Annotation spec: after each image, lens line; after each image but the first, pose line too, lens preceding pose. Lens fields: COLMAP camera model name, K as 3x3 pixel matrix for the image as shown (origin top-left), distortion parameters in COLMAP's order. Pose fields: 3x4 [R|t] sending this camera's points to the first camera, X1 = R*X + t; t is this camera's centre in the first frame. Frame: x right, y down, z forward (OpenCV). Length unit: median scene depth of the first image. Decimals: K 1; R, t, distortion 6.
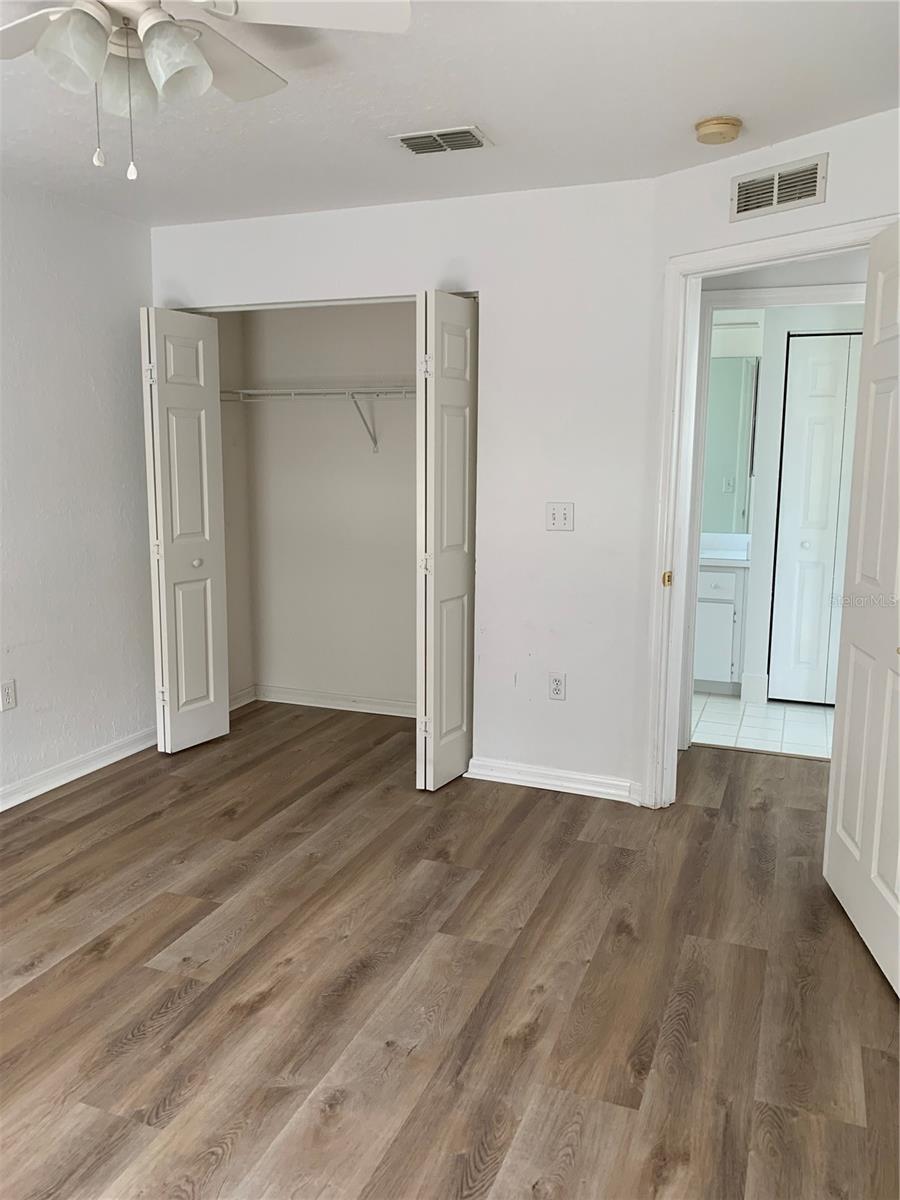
lens RADIAL K [[928.3, 0, 454.4], [0, 928.3, 599.2], [0, 0, 1]] dist [0.032147, -0.033879]
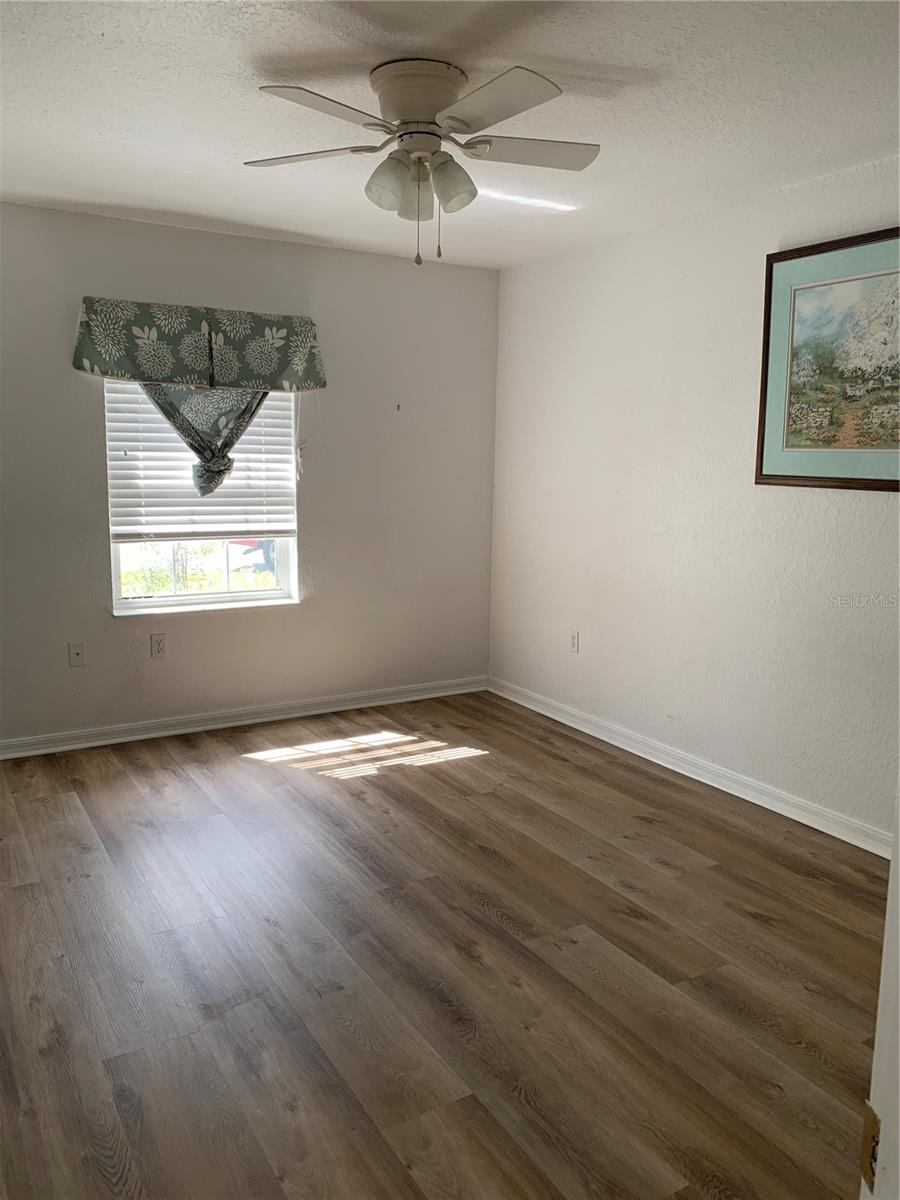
lens RADIAL K [[907.5, 0, 455.3], [0, 907.5, 600.1], [0, 0, 1]] dist [0.010929, 0.004242]
pose [[-0.611684, 0.110092, -0.783405, 0.555762], [-0.144833, 0.957948, 0.247706, -0.217028], [0.777732, 0.264981, -0.570016, 1.386133]]
